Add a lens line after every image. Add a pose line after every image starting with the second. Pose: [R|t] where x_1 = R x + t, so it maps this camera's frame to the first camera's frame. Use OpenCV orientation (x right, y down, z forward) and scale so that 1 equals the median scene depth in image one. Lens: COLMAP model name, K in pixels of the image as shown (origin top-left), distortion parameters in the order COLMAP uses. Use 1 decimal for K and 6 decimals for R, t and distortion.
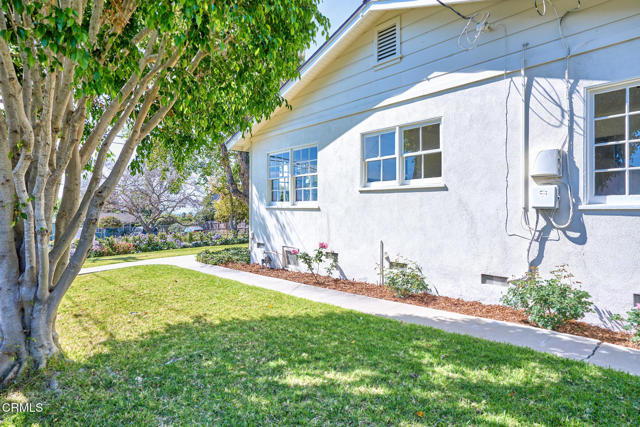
lens RADIAL K [[376.5, 0, 322.0], [0, 376.5, 213.0], [0, 0, 1]] dist [-0.007194, -0.000216]
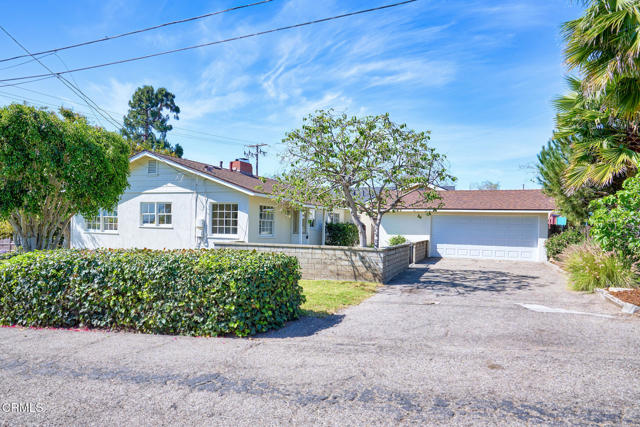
lens RADIAL K [[414.2, 0, 331.1], [0, 414.2, 227.5], [0, 0, 1]] dist [-0.006545, -0.004265]
pose [[0.871581, 0.003781, 0.490237, -0.127470], [-0.008992, 0.999925, 0.008275, -0.096216], [-0.490169, -0.011620, 0.871550, -1.955115]]
